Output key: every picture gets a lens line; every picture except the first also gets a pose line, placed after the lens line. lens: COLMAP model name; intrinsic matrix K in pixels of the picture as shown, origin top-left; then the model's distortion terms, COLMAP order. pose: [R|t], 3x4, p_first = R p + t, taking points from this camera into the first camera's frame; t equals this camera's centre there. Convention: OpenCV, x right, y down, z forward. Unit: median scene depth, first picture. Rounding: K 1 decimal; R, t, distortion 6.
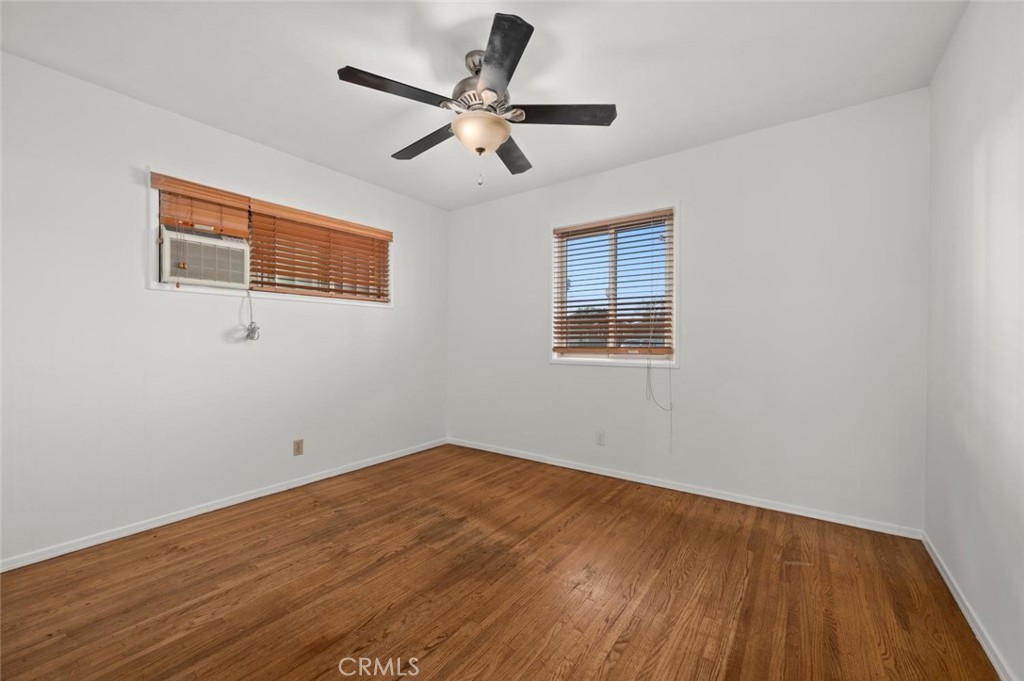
lens RADIAL K [[405.5, 0, 510.9], [0, 405.5, 343.1], [0, 0, 1]] dist [0.000696, 0.000298]
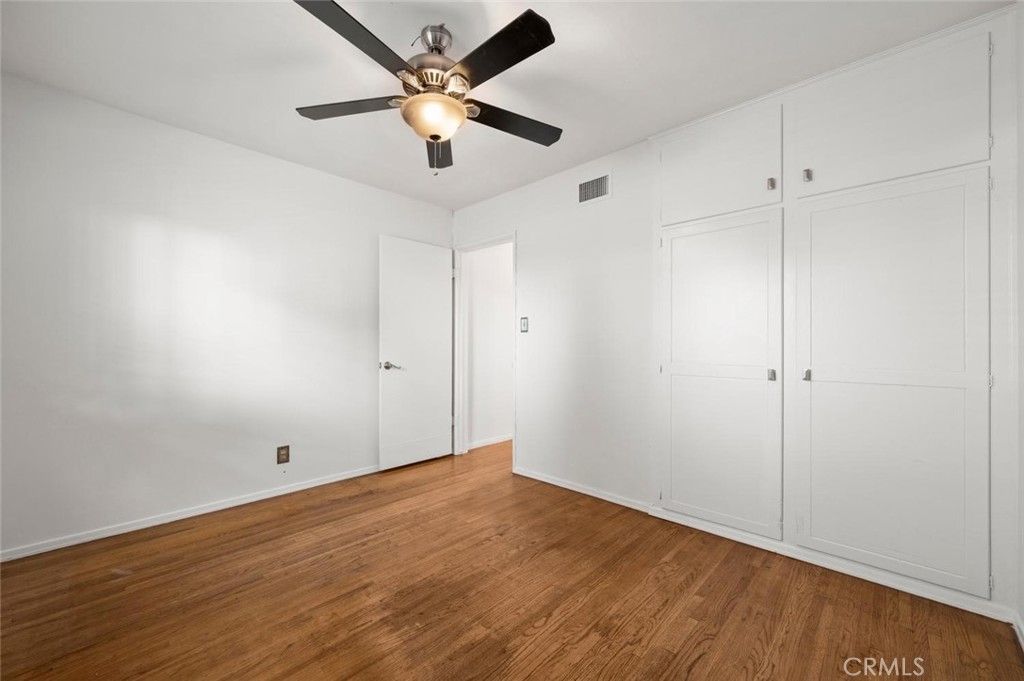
lens RADIAL K [[405.5, 0, 510.9], [0, 405.5, 343.1], [0, 0, 1]] dist [0.000696, 0.000298]
pose [[-0.991461, -0.001331, 0.130397, -0.378210], [-0.000854, 0.999993, 0.003712, -0.018628], [-0.130401, 0.003569, -0.991455, 1.956805]]
